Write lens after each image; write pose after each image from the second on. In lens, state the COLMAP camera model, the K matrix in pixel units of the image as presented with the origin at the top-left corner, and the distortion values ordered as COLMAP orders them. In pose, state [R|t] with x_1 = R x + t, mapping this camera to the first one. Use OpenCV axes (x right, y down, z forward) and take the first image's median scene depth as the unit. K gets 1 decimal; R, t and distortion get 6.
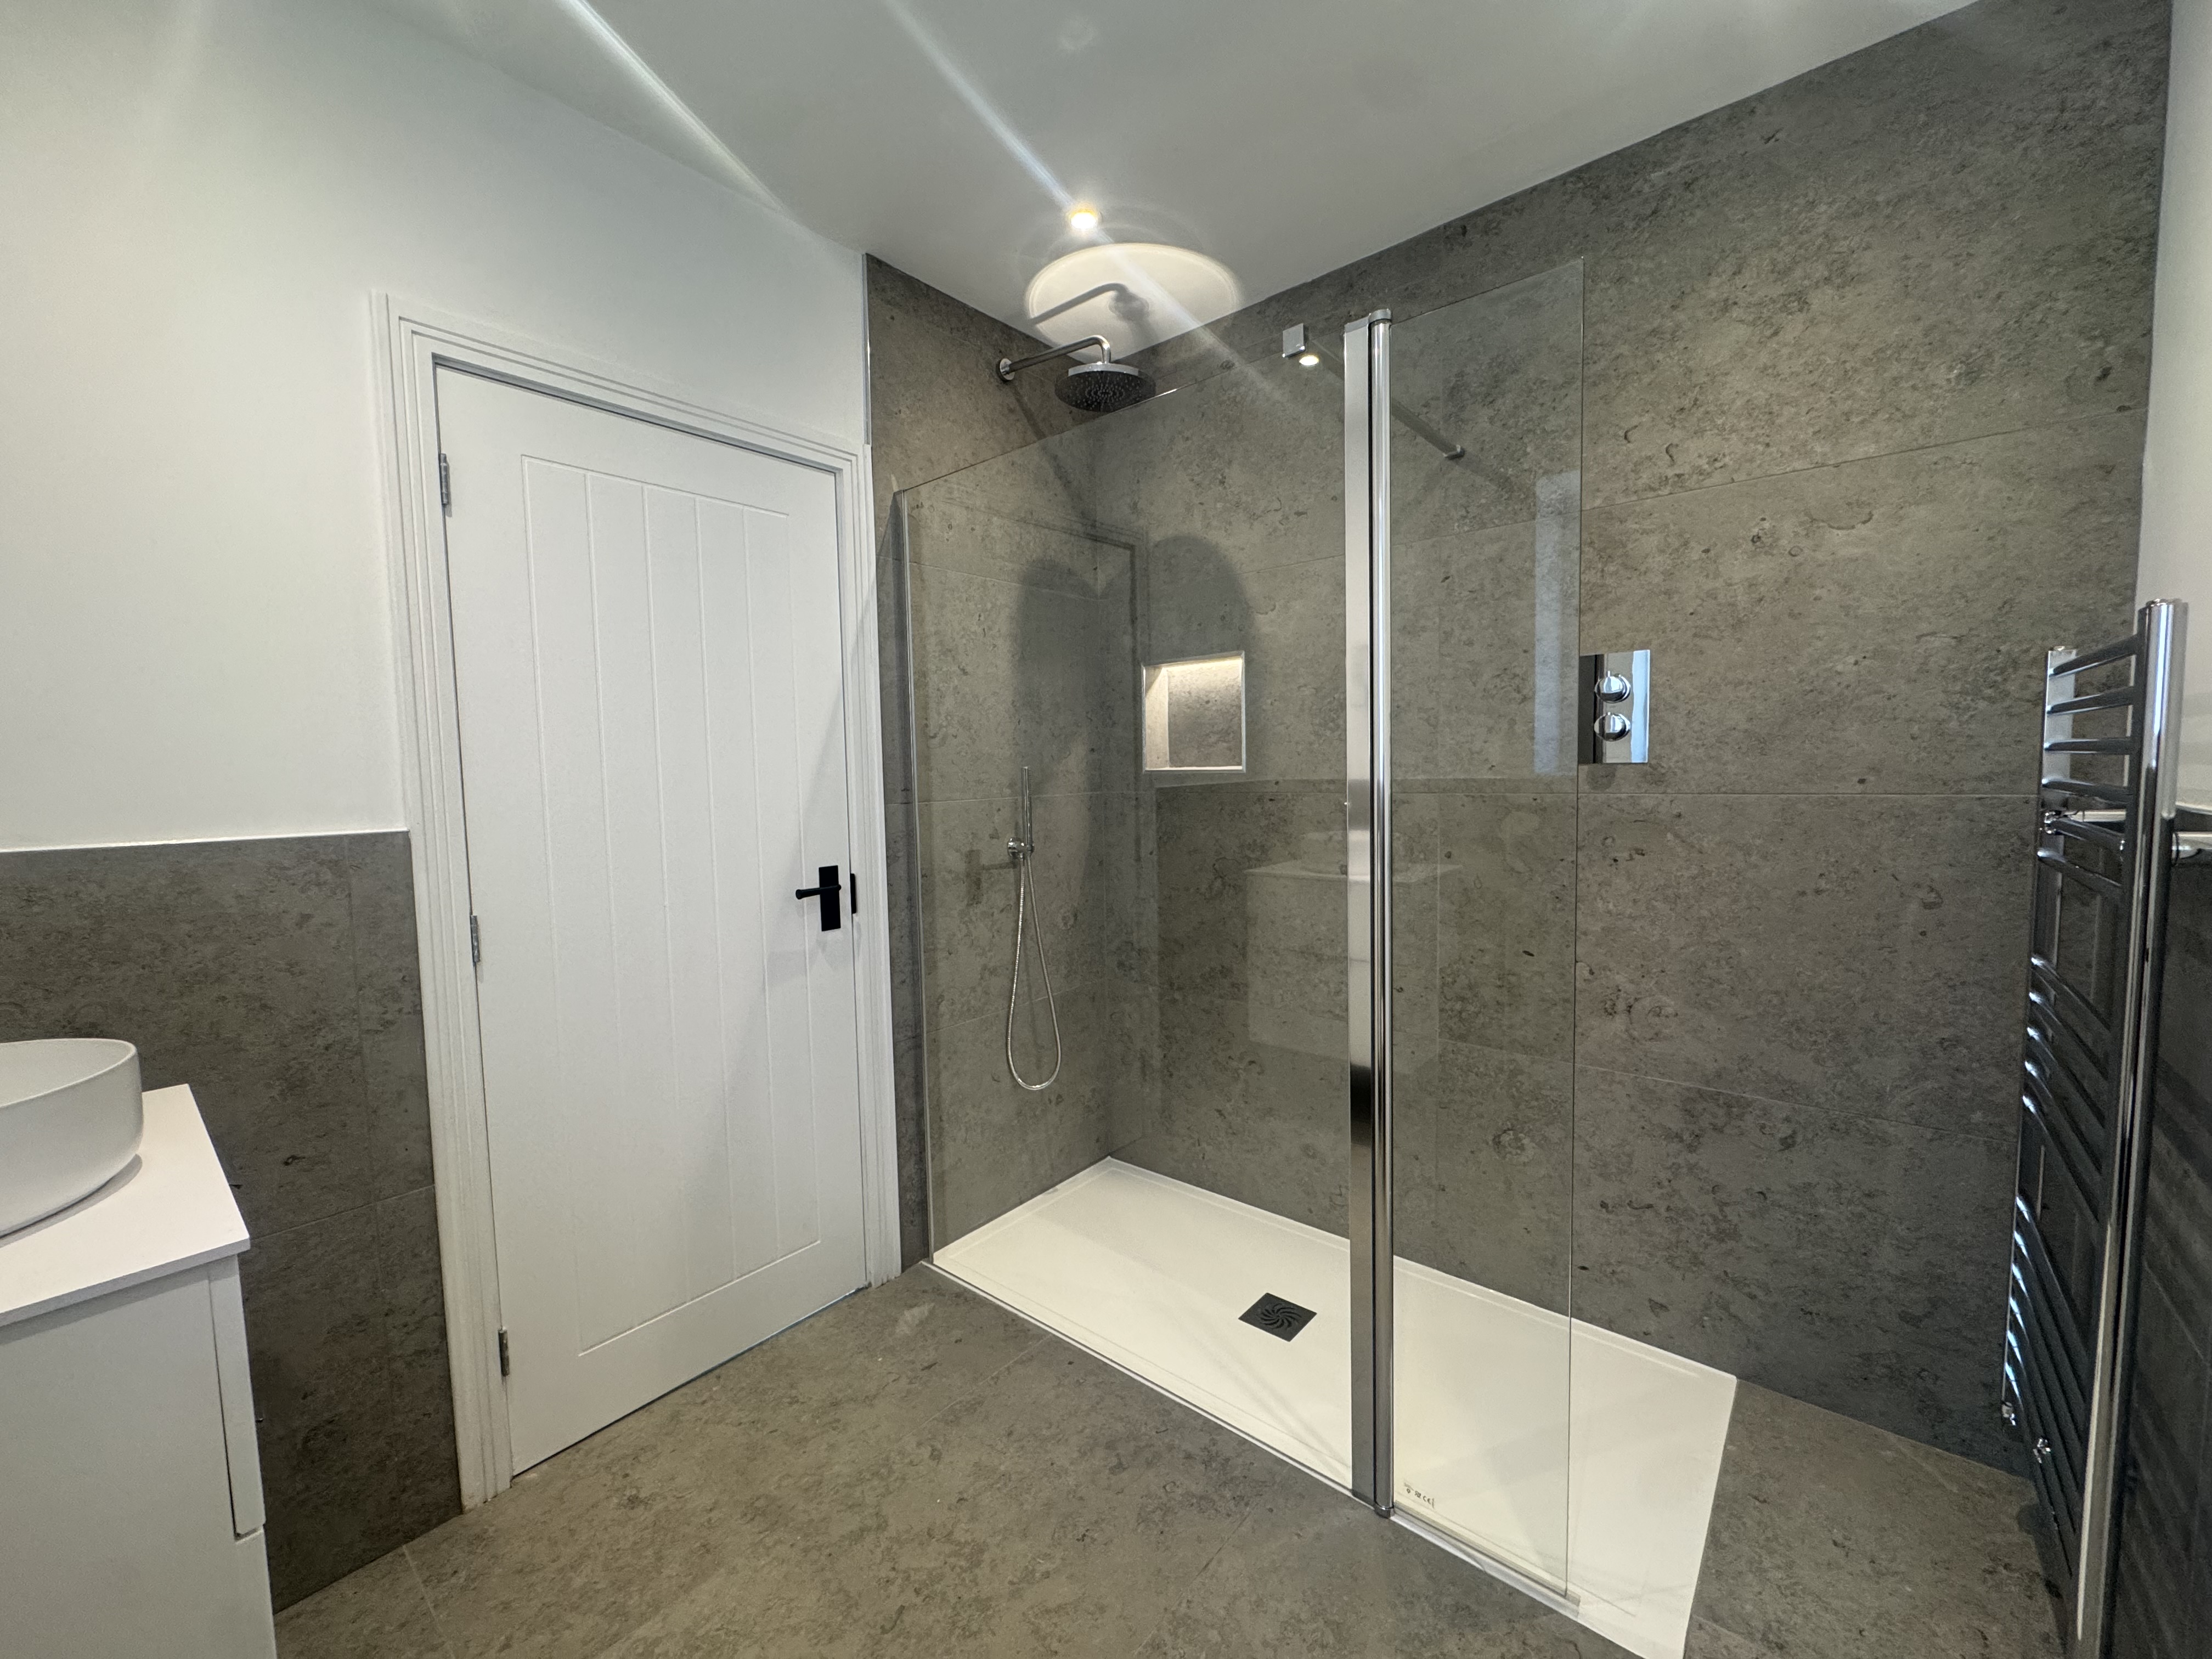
lens RADIAL K [[883.1, 0, 1104.7], [0, 883.1, 829.0], [0, 0, 1]] dist [-0.002567, 0.000235]
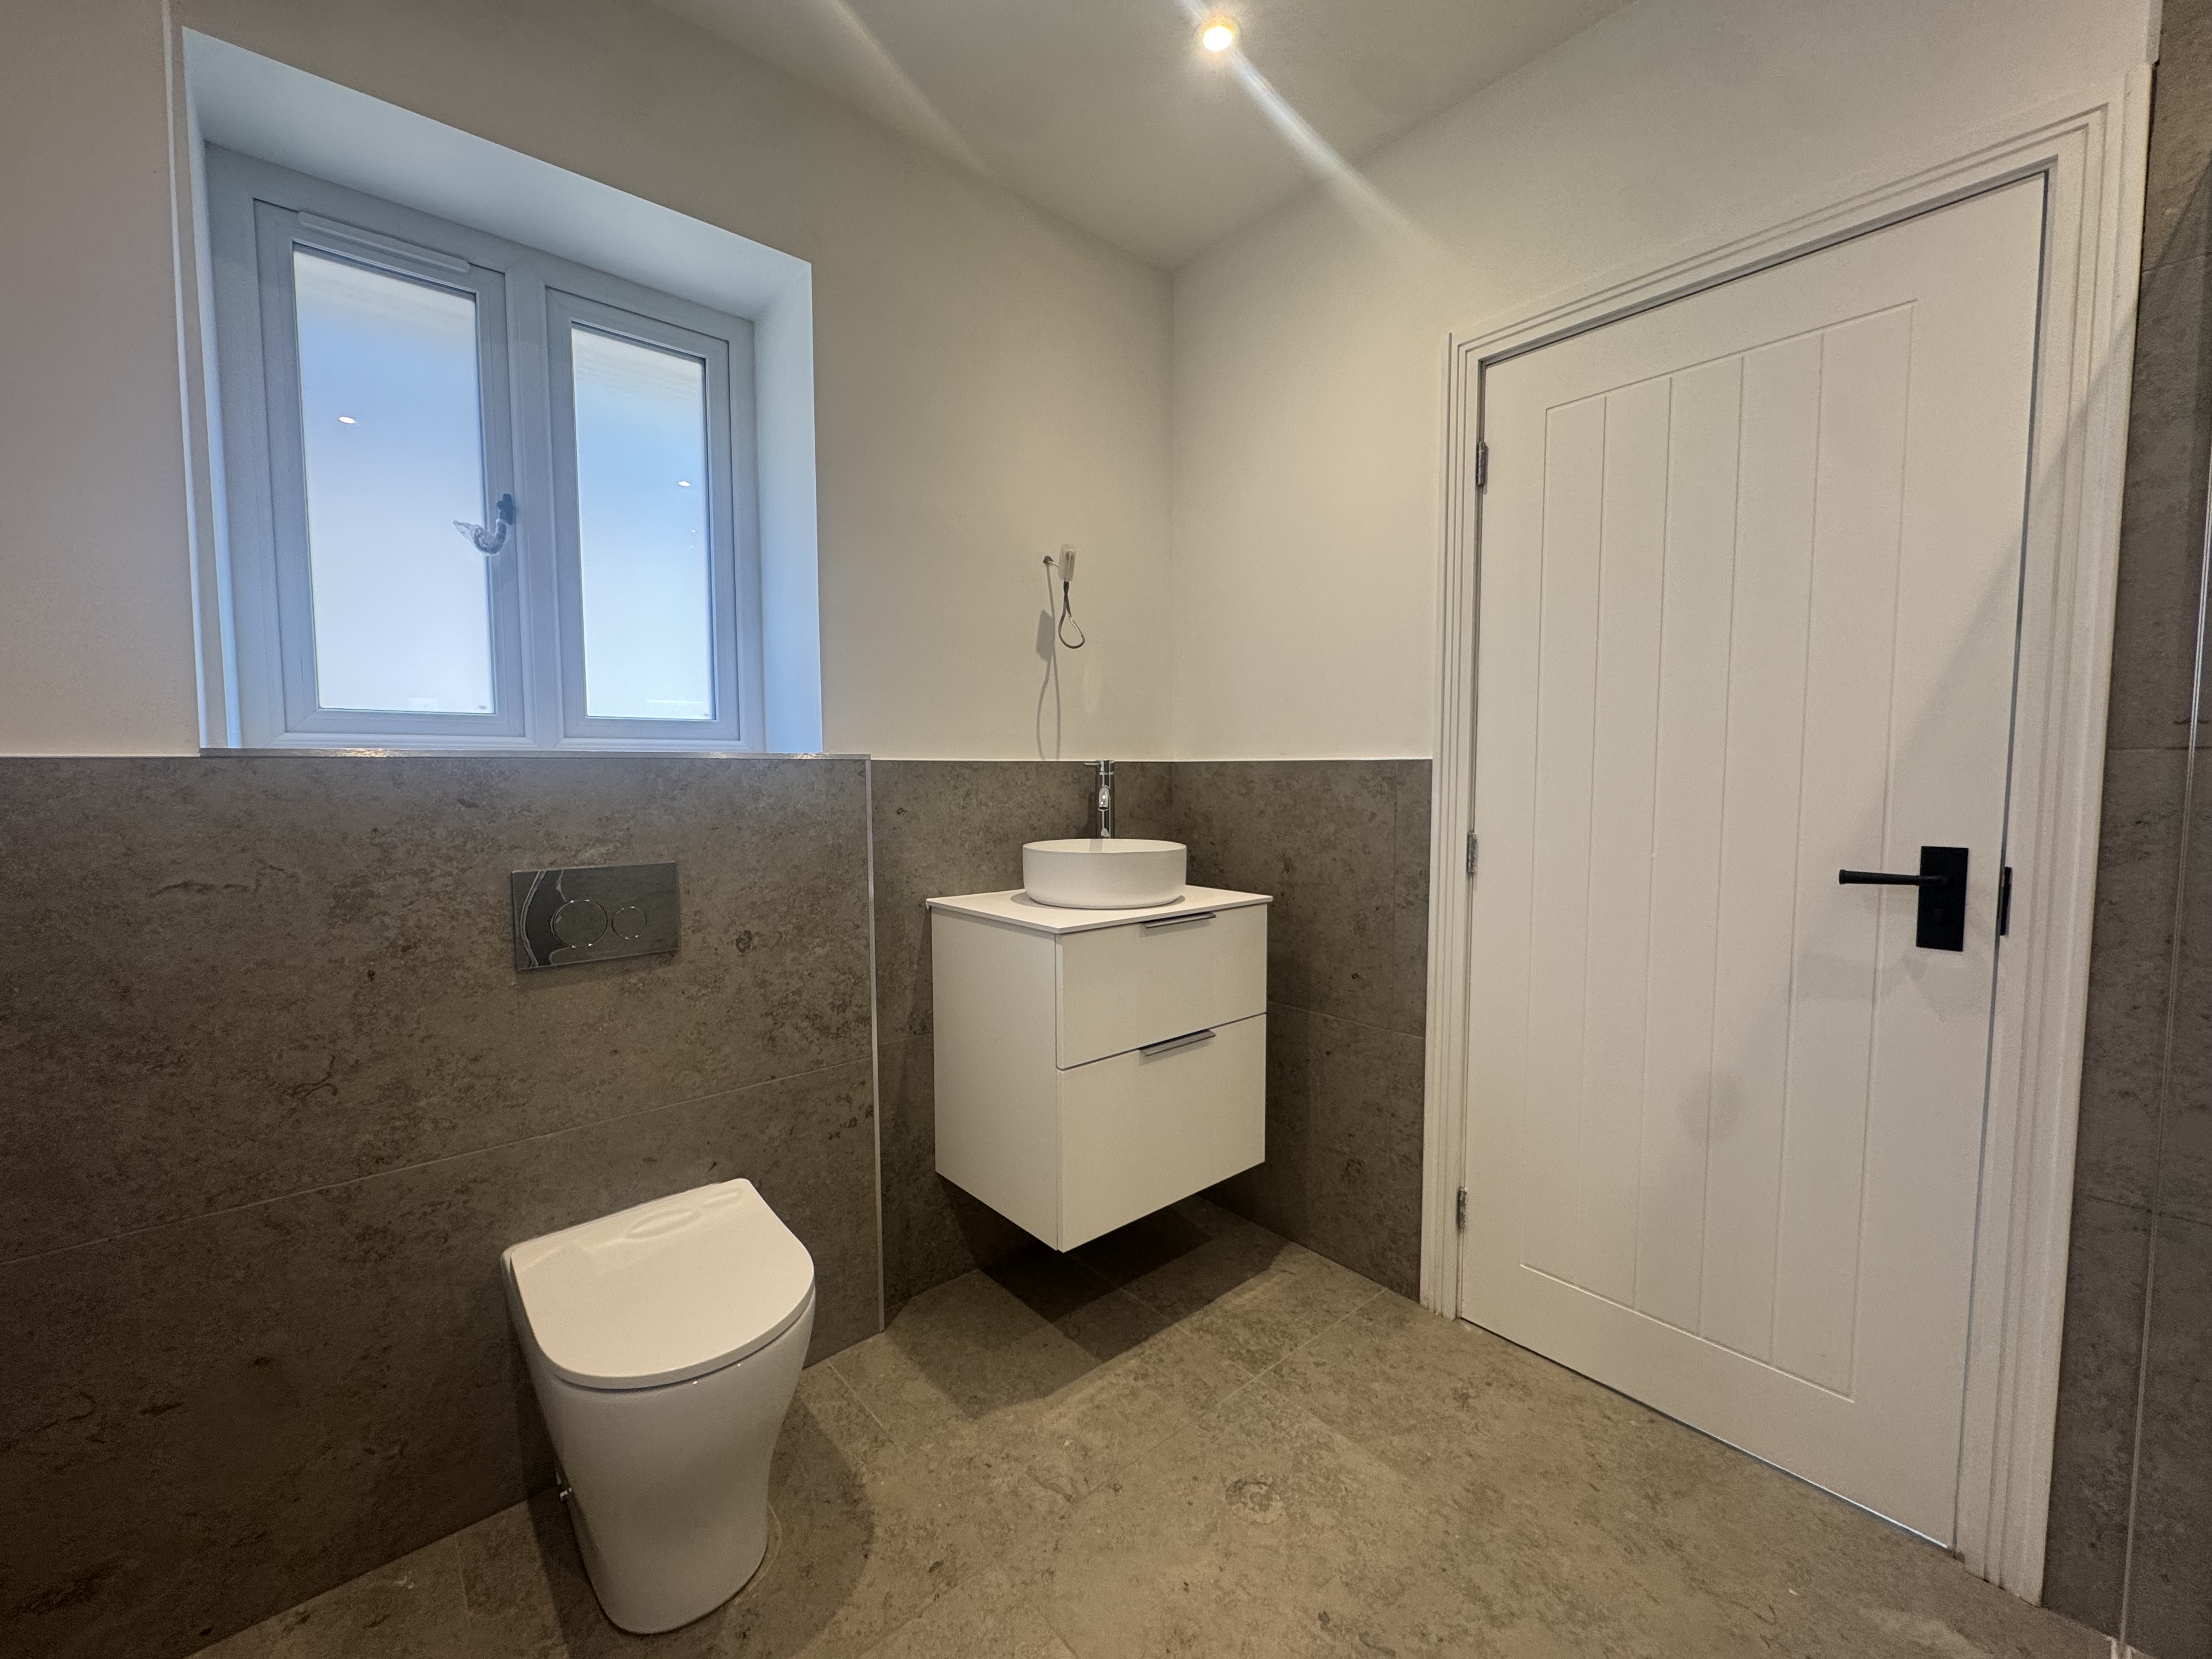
lens RADIAL K [[883.1, 0, 1104.7], [0, 883.1, 829.0], [0, 0, 1]] dist [-0.002567, 0.000235]
pose [[-0.149019, 0.084672, -0.985202, 0.563700], [-0.064342, 0.993385, 0.095108, 0.012366], [0.986739, 0.077563, -0.142585, 0.735690]]
